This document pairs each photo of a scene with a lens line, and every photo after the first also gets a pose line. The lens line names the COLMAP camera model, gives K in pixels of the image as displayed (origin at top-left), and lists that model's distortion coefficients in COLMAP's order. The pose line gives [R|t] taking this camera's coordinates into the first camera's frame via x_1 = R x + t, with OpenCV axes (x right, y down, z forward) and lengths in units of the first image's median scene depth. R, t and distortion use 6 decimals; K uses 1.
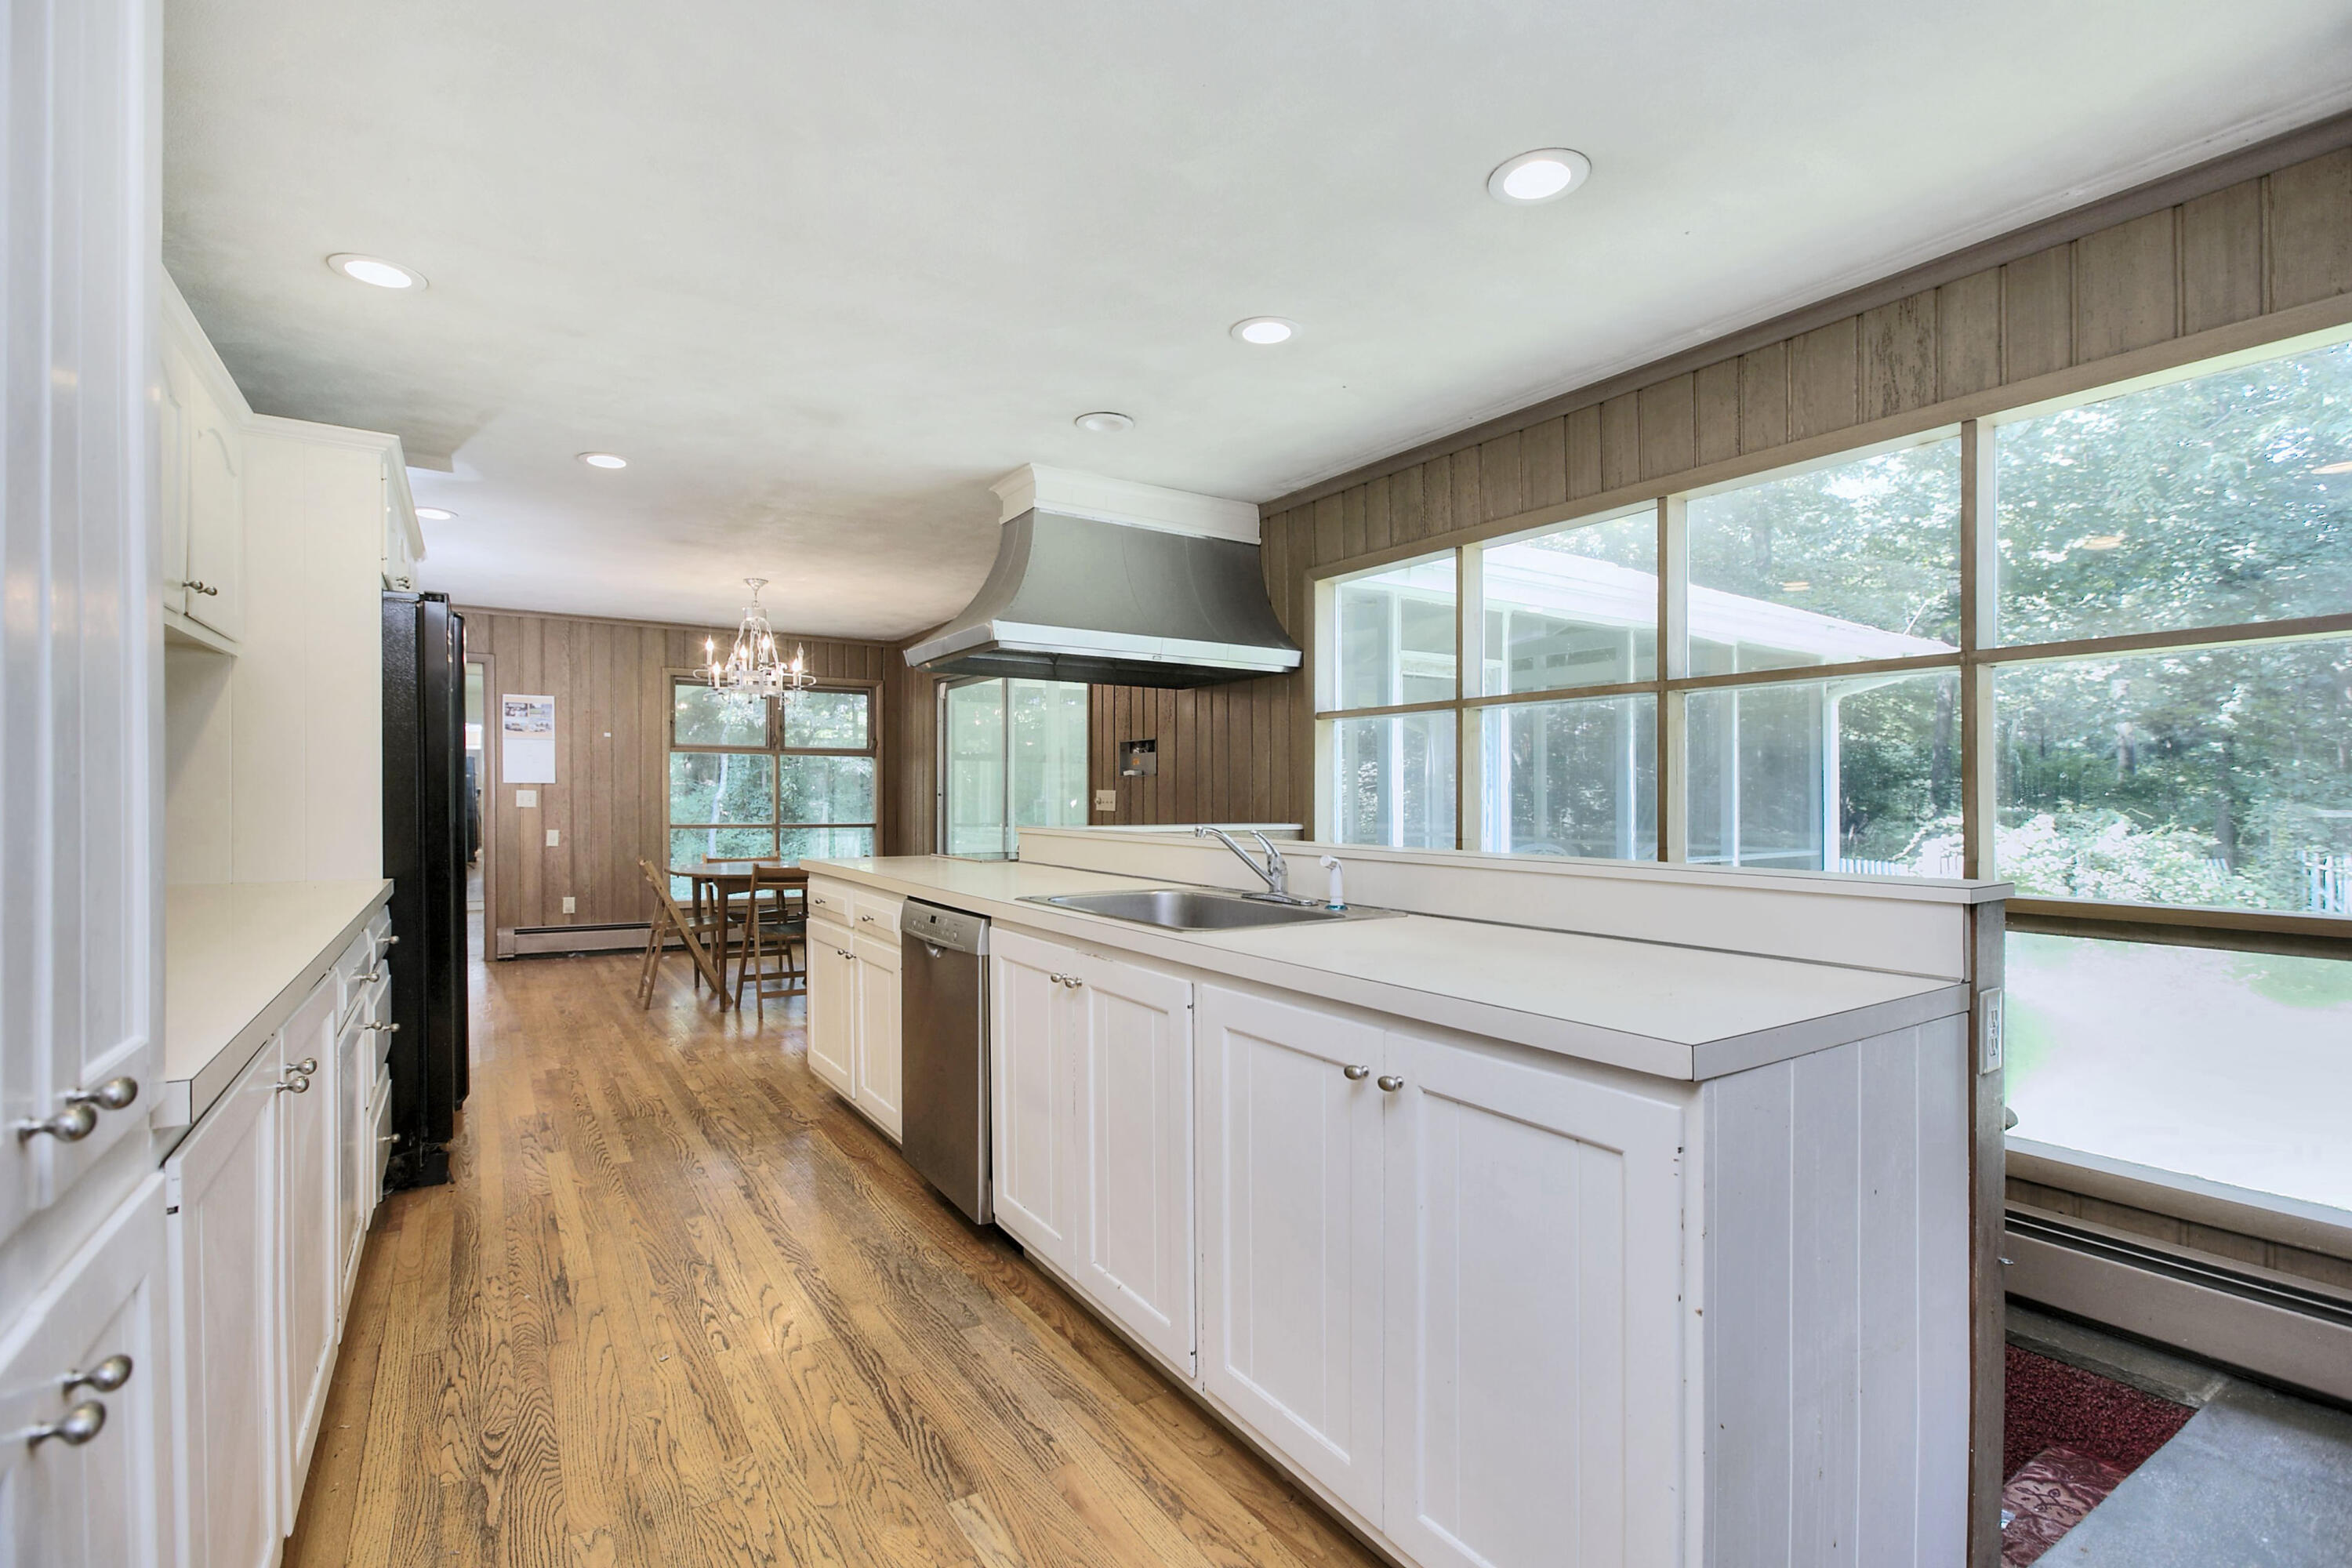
lens RADIAL K [[1089.3, 0, 1219.9], [0, 1089.3, 794.7], [0, 0, 1]] dist [-0.018894, -0.000108]
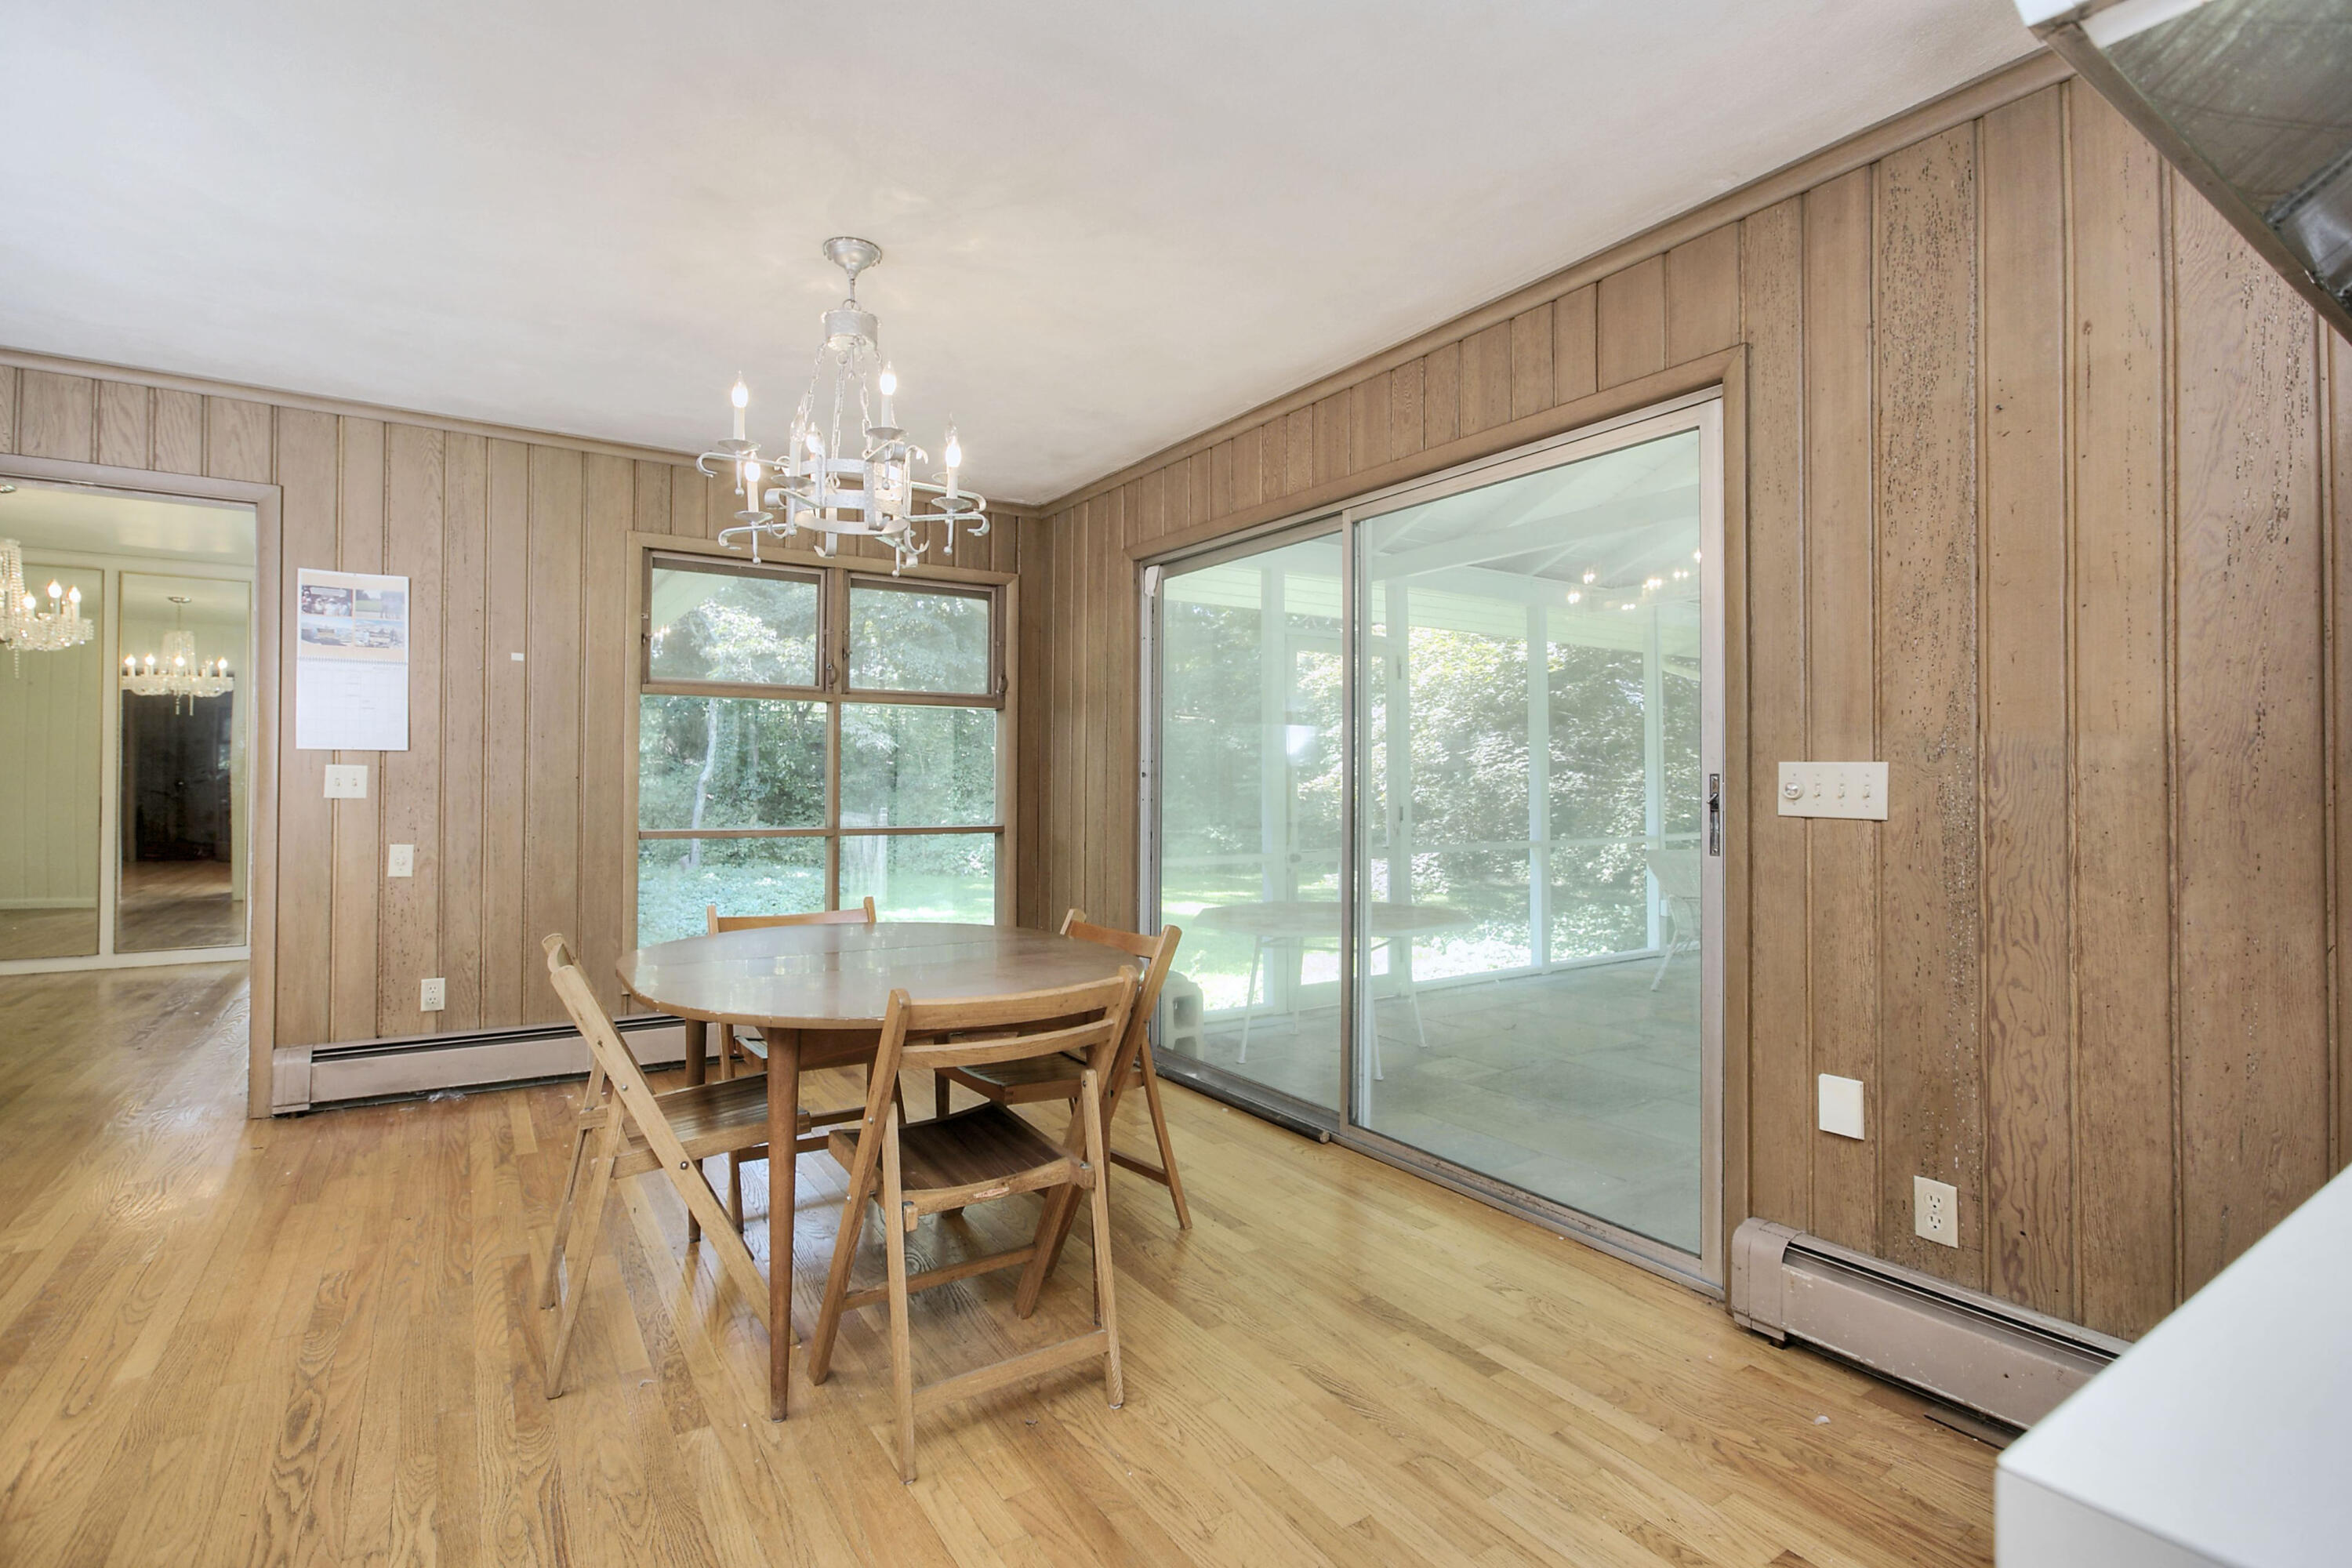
lens RADIAL K [[1067.0, 0, 1184.4], [0, 1067.0, 756.3], [0, 0, 1]] dist [-0.015243, 0.000449]
pose [[0.999994, 0.003192, -0.001500, -0.252525], [-0.003220, 0.999811, -0.019194, 0.000087], [0.001439, 0.019199, 0.999815, 0.507133]]
